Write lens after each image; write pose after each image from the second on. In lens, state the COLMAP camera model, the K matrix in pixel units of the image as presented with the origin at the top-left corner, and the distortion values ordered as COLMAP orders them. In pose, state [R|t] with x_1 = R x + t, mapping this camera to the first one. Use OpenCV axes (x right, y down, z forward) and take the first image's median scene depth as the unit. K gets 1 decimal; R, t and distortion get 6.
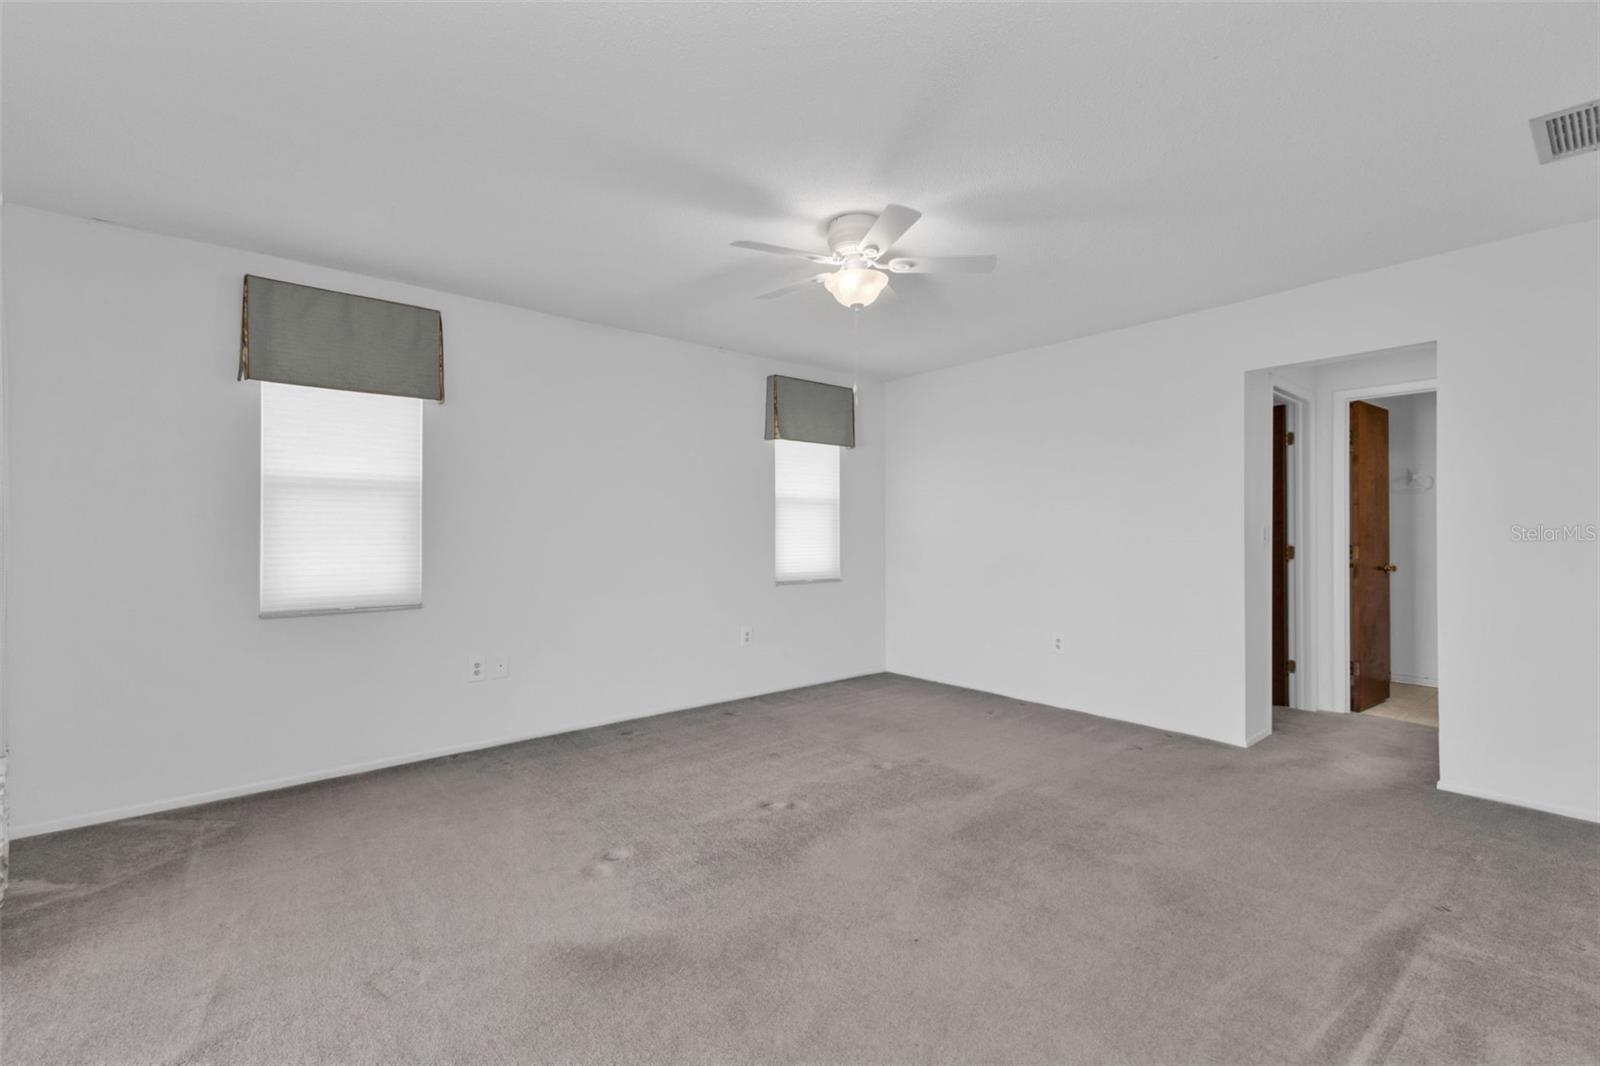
lens RADIAL K [[695.7, 0, 802.3], [0, 695.7, 529.1], [0, 0, 1]] dist [0.002067, -0.000924]
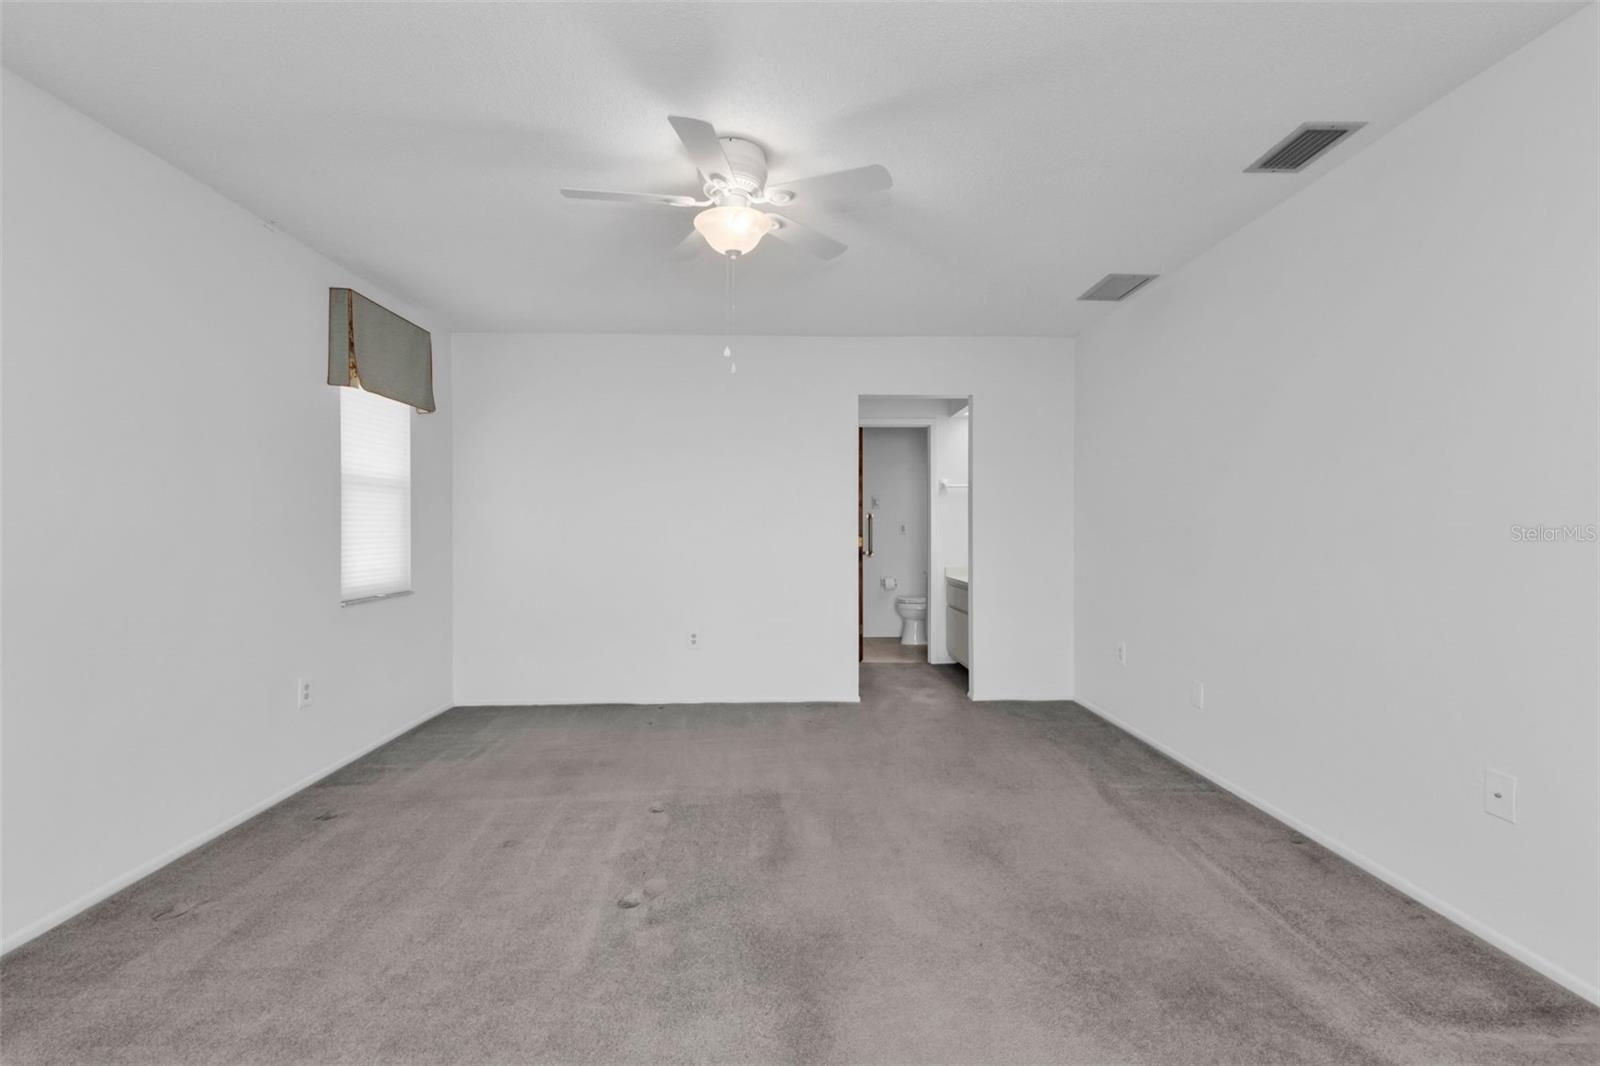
lens RADIAL K [[703.3, 0, 822.4], [0, 703.3, 531.3], [0, 0, 1]] dist [0.001001, -0.000131]
pose [[0.602107, -0.005199, 0.798398, -0.300379], [-0.004691, 0.999938, 0.010050, 0.000117], [-0.798402, -0.009796, 0.602046, 0.232457]]
